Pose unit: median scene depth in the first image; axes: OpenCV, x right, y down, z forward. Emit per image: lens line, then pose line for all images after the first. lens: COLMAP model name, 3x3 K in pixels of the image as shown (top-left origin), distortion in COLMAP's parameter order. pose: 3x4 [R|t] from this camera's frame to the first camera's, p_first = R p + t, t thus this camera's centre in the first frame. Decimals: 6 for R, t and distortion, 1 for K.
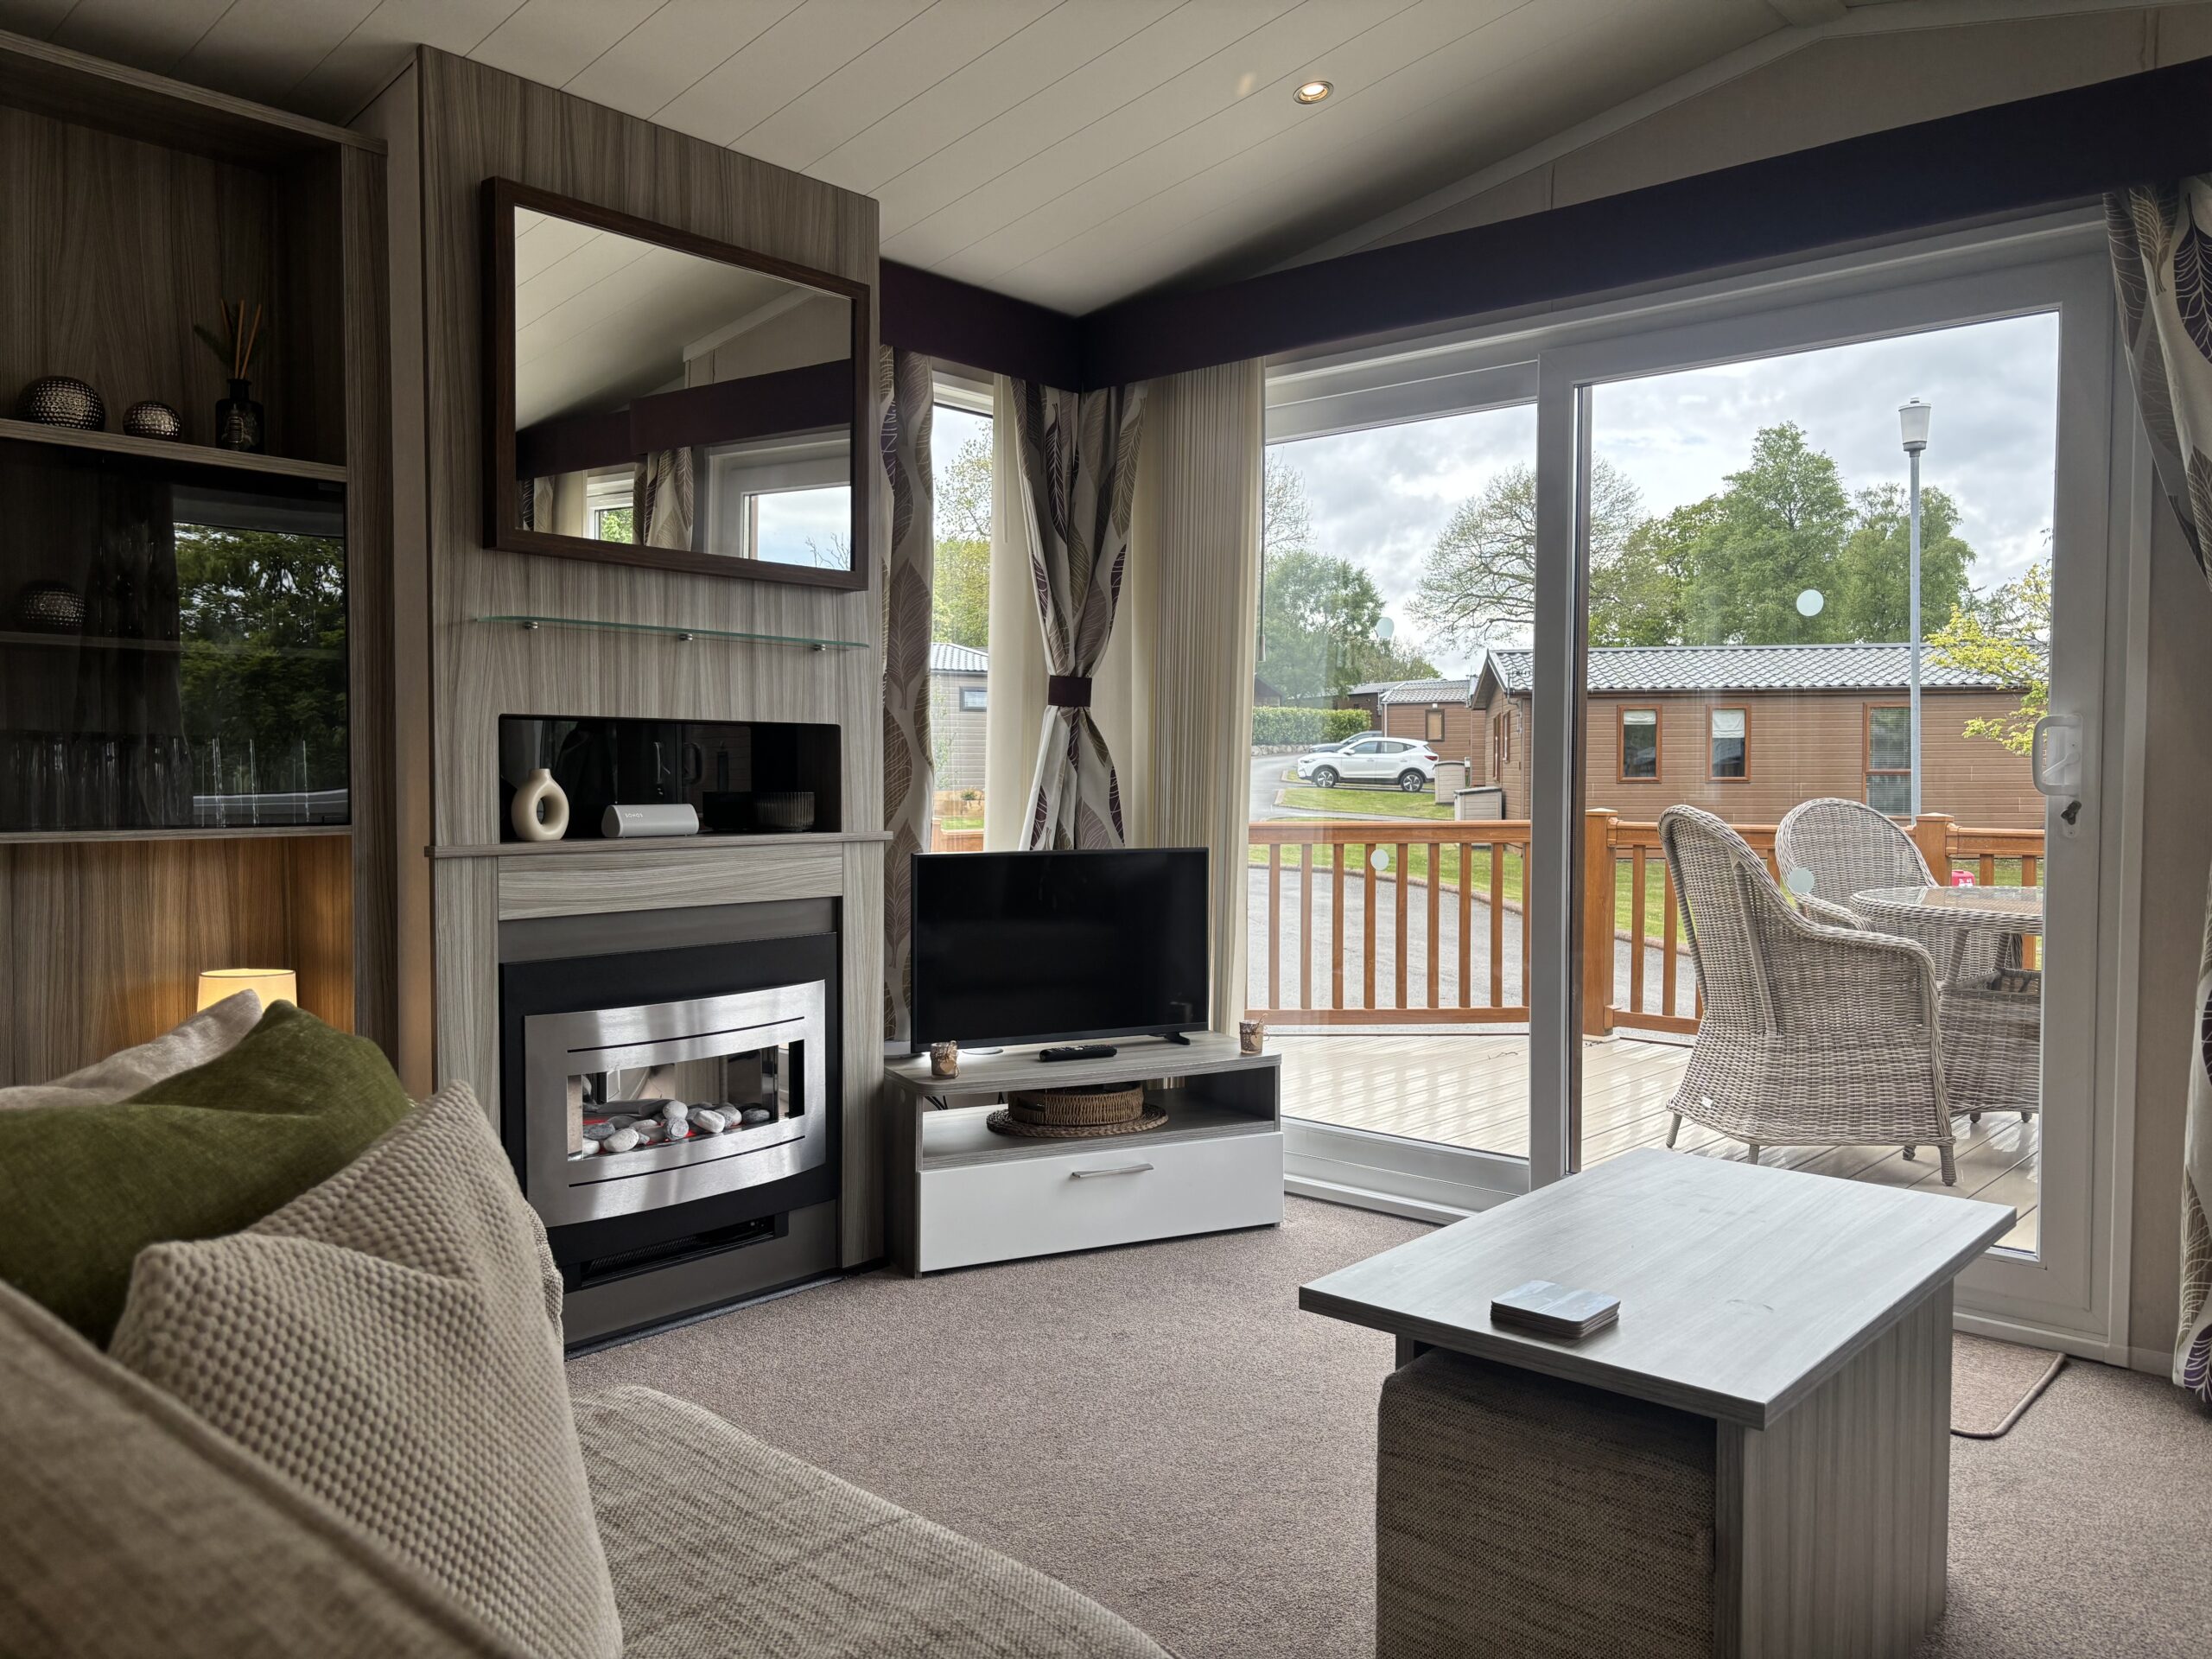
lens RADIAL K [[1667.1, 0, 1106.0], [0, 1667.1, 829.5], [0, 0, 1]] dist [0.056169, -0.064975]
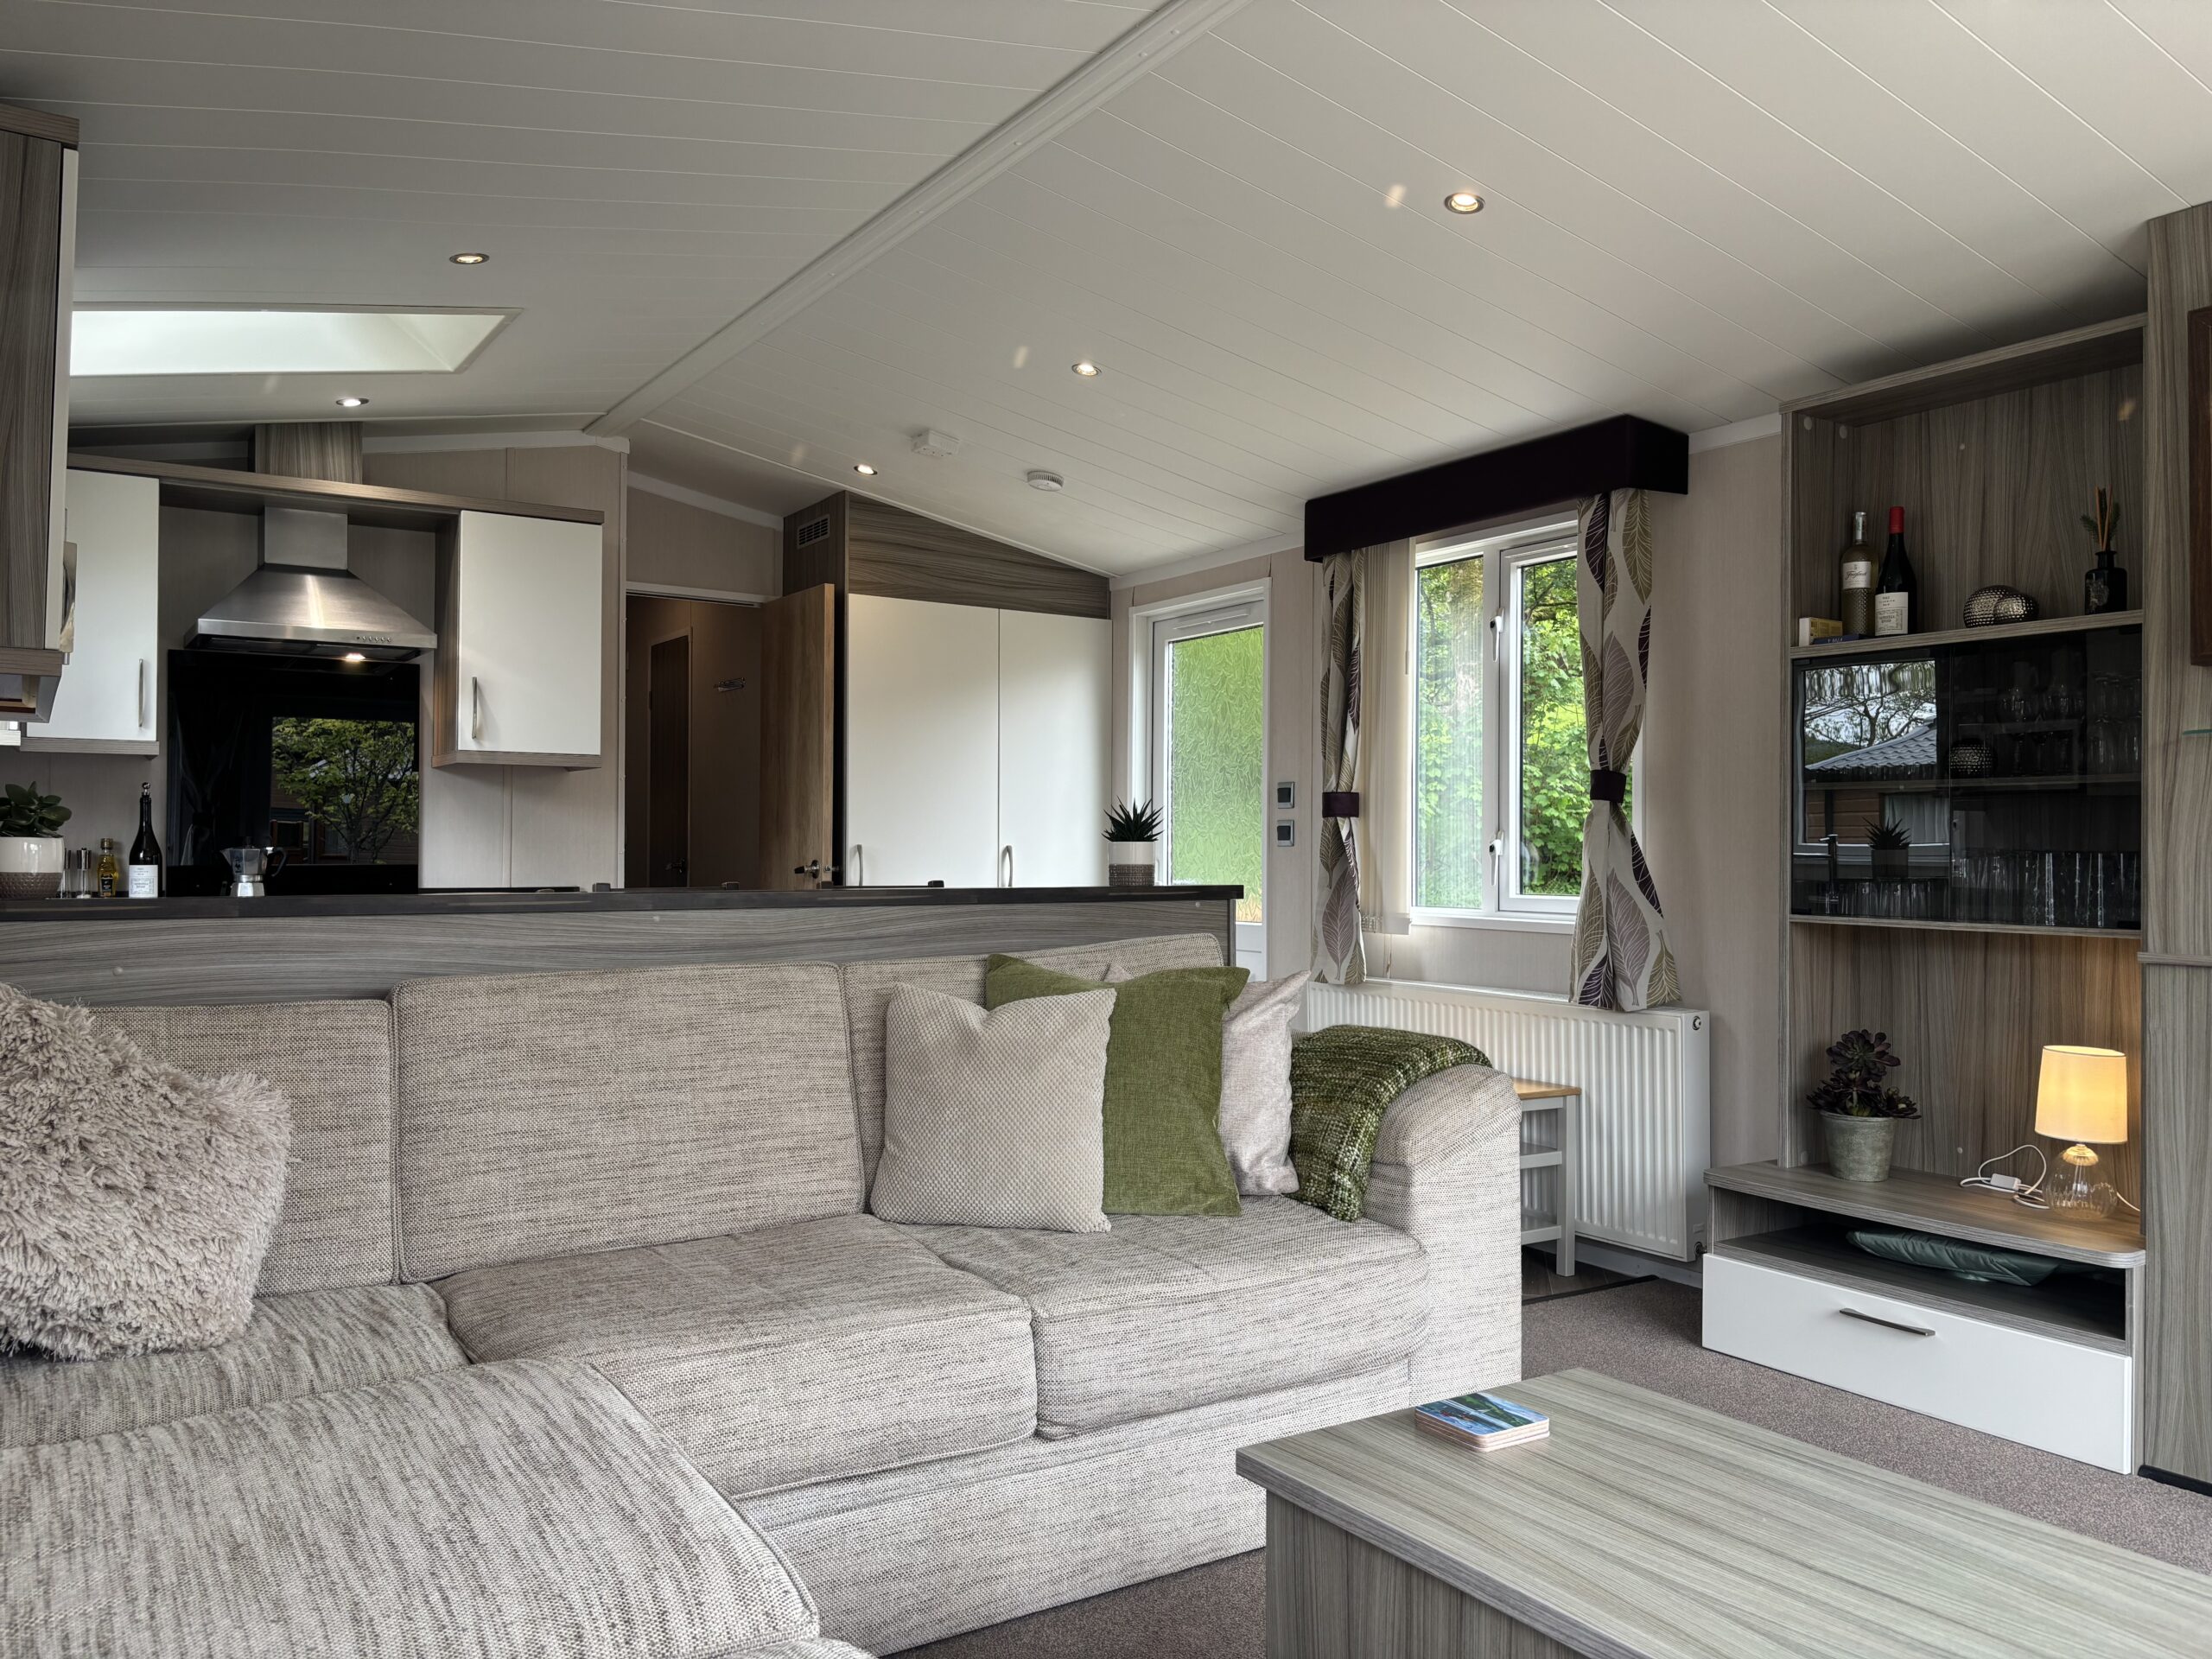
lens RADIAL K [[1655.3, 0, 1112.0], [0, 1655.3, 817.0], [0, 0, 1]] dist [0.003270, -0.008170]
pose [[-0.265625, -0.024714, -0.963759, 0.650320], [-0.041395, 0.999042, -0.014210, -0.027846], [0.963187, 0.036121, -0.266394, 0.527707]]
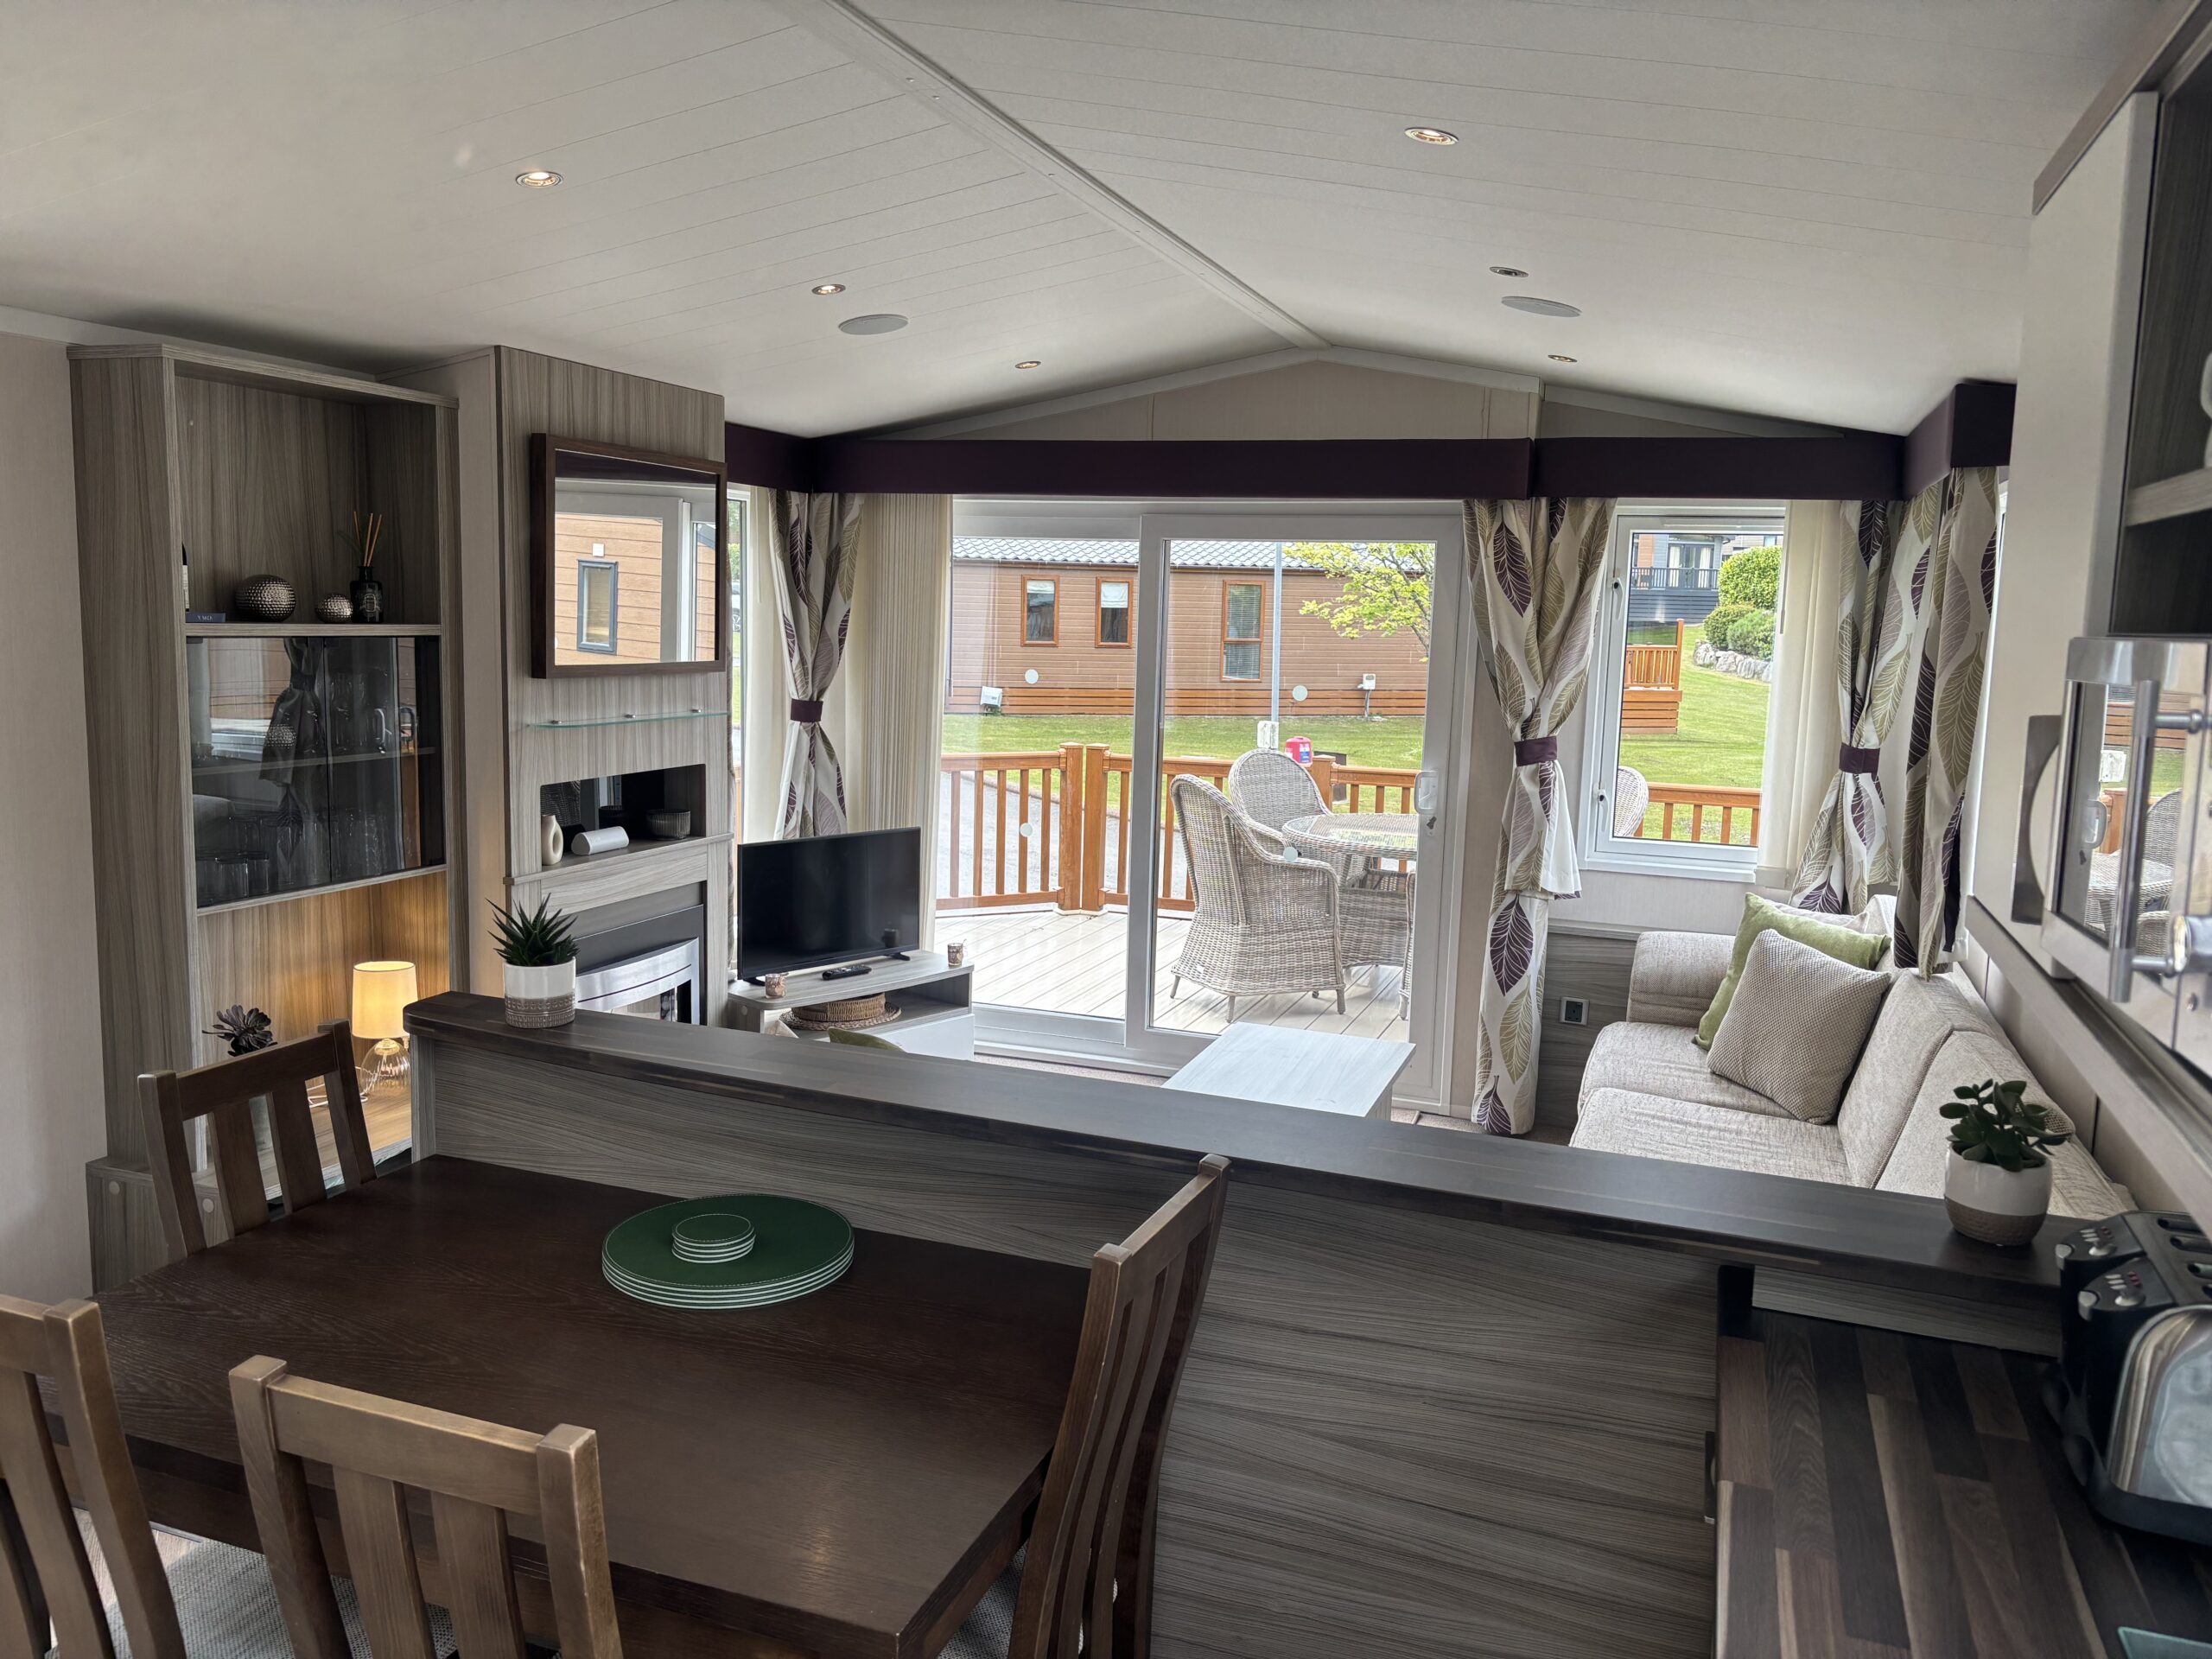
lens RADIAL K [[1667.1, 0, 1106.0], [0, 1667.1, 829.5], [0, 0, 1]] dist [0.056169, -0.064975]
pose [[0.931627, -0.024303, 0.362603, -0.363621], [-0.014455, 0.994494, 0.103795, -0.161825], [-0.363129, -0.101940, 0.926146, -0.484804]]
